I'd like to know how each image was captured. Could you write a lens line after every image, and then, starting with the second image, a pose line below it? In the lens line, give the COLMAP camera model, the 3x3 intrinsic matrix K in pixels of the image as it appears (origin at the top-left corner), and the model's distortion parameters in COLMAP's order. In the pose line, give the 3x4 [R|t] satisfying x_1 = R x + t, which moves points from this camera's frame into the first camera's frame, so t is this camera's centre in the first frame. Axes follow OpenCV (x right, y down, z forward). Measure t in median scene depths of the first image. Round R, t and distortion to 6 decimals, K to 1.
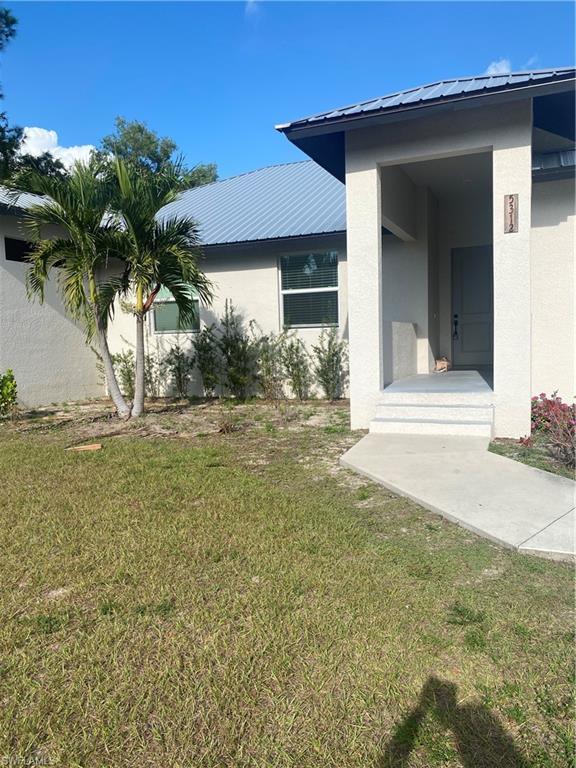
lens RADIAL K [[580.3, 0, 288.0], [0, 580.3, 384.0], [0, 0, 1]] dist [0.055984, -0.055667]
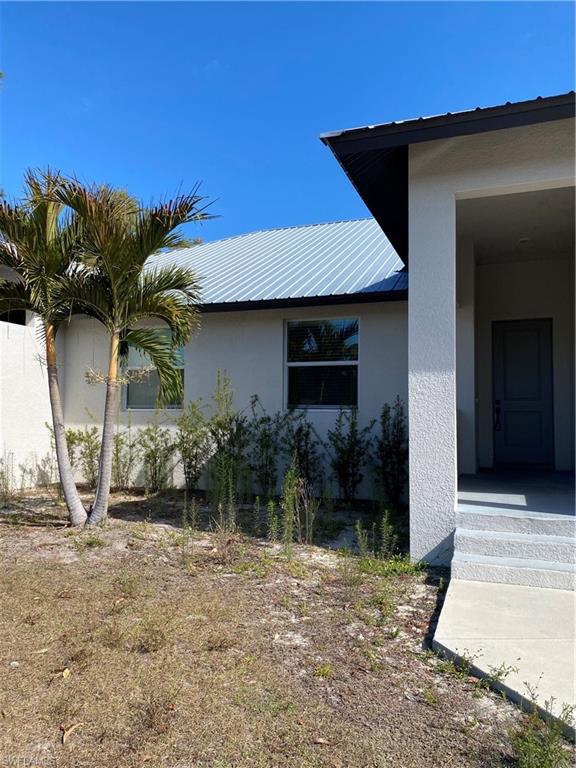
lens RADIAL K [[583.6, 0, 270.0], [0, 583.6, 381.8], [0, 0, 1]] dist [0.050447, -0.044808]
pose [[0.998872, 0.040703, 0.024447, -0.056064], [-0.036842, 0.989226, -0.141685, -0.016179], [-0.029951, 0.140624, 0.989610, 0.196544]]
